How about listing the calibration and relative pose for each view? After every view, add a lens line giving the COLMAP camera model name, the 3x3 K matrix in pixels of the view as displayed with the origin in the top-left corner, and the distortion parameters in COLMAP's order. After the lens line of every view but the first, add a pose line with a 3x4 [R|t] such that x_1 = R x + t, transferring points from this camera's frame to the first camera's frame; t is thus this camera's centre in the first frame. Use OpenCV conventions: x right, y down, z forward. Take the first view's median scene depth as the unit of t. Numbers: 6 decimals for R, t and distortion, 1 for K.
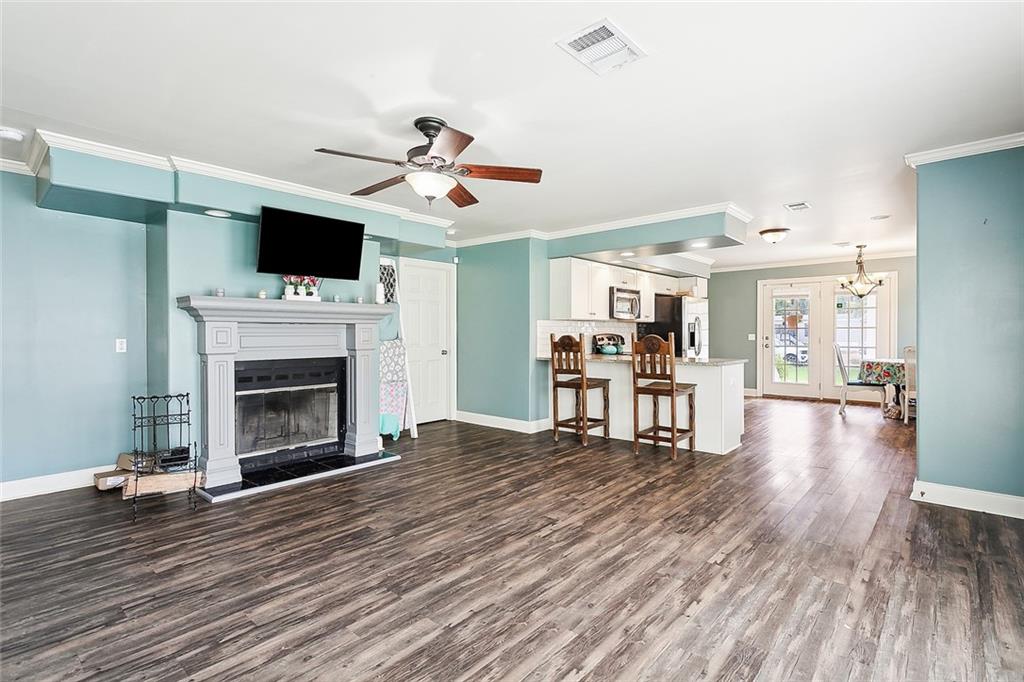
lens RADIAL K [[496.1, 0, 512.6], [0, 496.1, 331.4], [0, 0, 1]] dist [-0.003071, 0.001256]
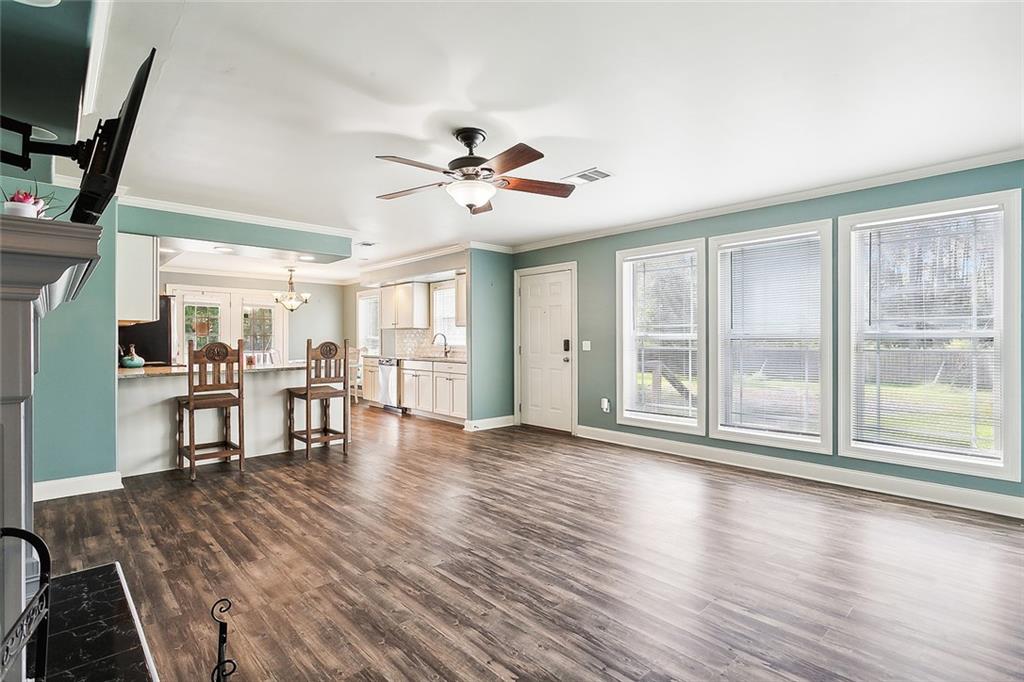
lens RADIAL K [[496.1, 0, 508.2], [0, 496.1, 342.7], [0, 0, 1]] dist [-0.003071, 0.001256]
pose [[0.093180, -0.003796, 0.995642, -0.979823], [-0.004590, 0.999980, 0.004243, 0.005124], [-0.995639, -0.004965, 0.093160, 0.694261]]
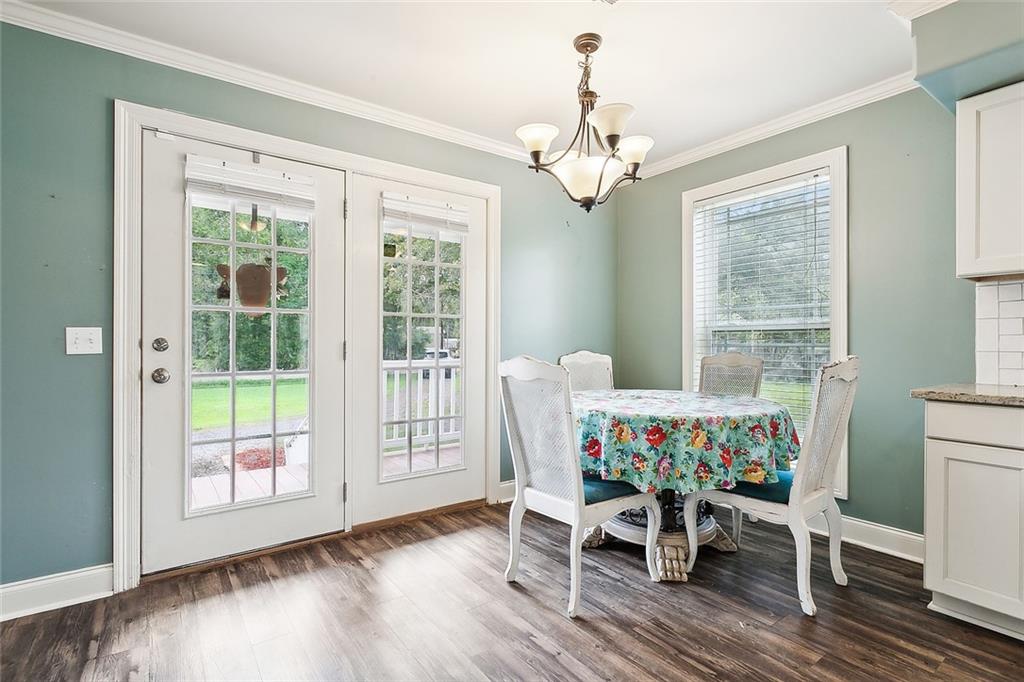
lens RADIAL K [[496.1, 0, 512.3], [0, 496.1, 341.8], [0, 0, 1]] dist [-0.003071, 0.001256]
pose [[0.217660, 0.009045, 0.975983, 0.792830], [-0.003942, 0.999957, -0.008388, 0.034195], [-0.976017, -0.002022, 0.217686, 1.975280]]
